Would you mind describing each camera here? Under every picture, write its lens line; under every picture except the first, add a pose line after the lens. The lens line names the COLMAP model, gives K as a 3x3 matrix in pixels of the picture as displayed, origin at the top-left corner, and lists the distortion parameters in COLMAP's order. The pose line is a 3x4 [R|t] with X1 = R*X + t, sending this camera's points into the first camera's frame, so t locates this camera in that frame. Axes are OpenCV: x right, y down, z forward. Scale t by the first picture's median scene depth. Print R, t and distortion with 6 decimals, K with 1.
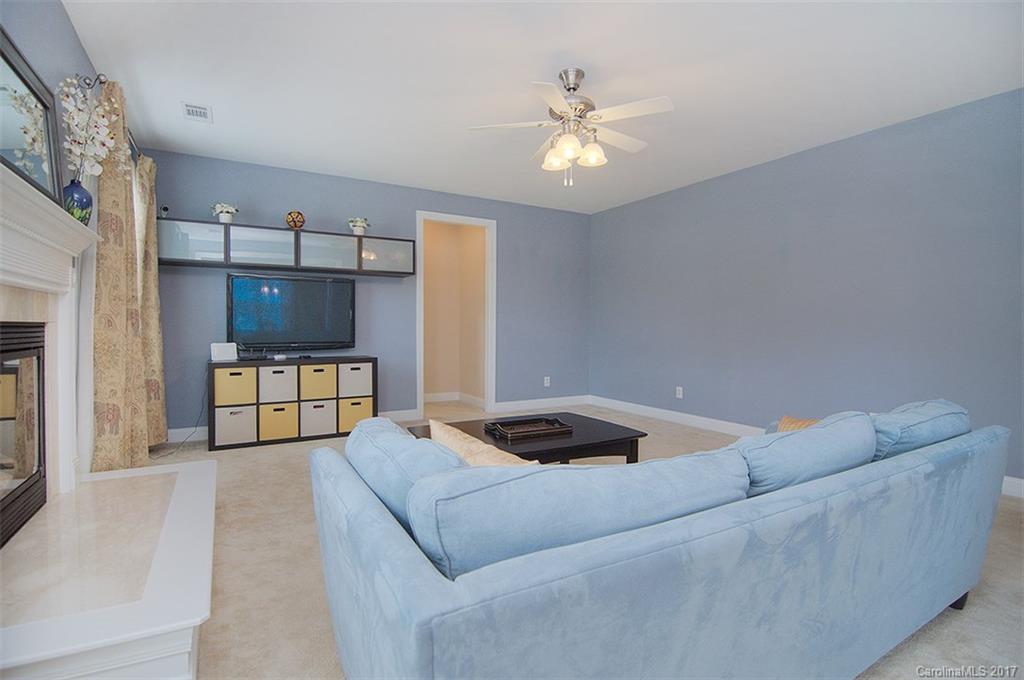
lens RADIAL K [[502.0, 0, 524.9], [0, 502.0, 320.4], [0, 0, 1]] dist [-0.003195, -0.000533]
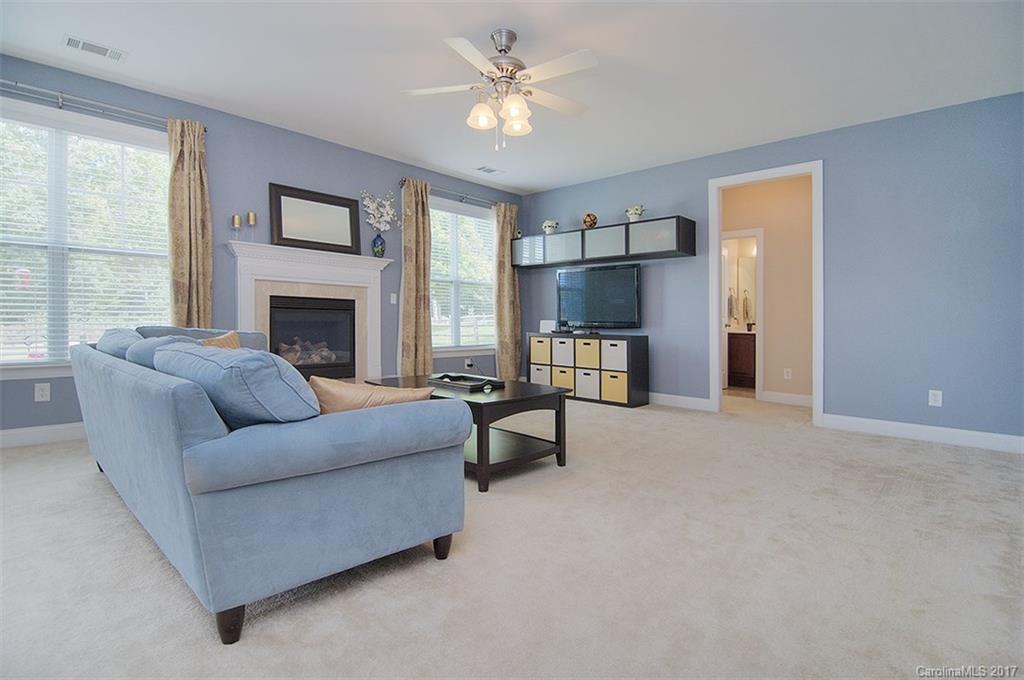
lens RADIAL K [[502.0, 0, 524.9], [0, 502.0, 320.4], [0, 0, 1]] dist [-0.003195, -0.000533]
pose [[0.276104, 0.010986, -0.961065, 0.724225], [0.005290, 0.999902, 0.012949, 0.027337], [0.961113, -0.008659, 0.276019, 0.542257]]
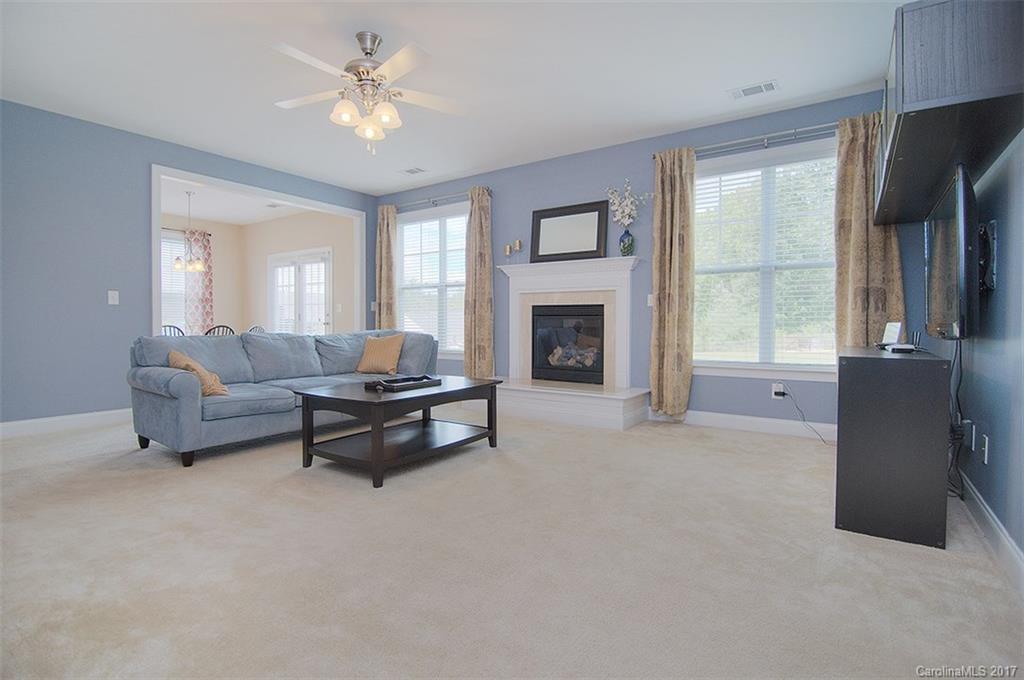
lens RADIAL K [[509.0, 0, 507.7], [0, 509.0, 331.7], [0, 0, 1]] dist [0.031274, -0.000085]
pose [[-0.912344, 0.016709, -0.409084, 0.184139], [0.016976, 0.999851, 0.002979, 0.045730], [0.409073, -0.004227, -0.912492, 1.406607]]
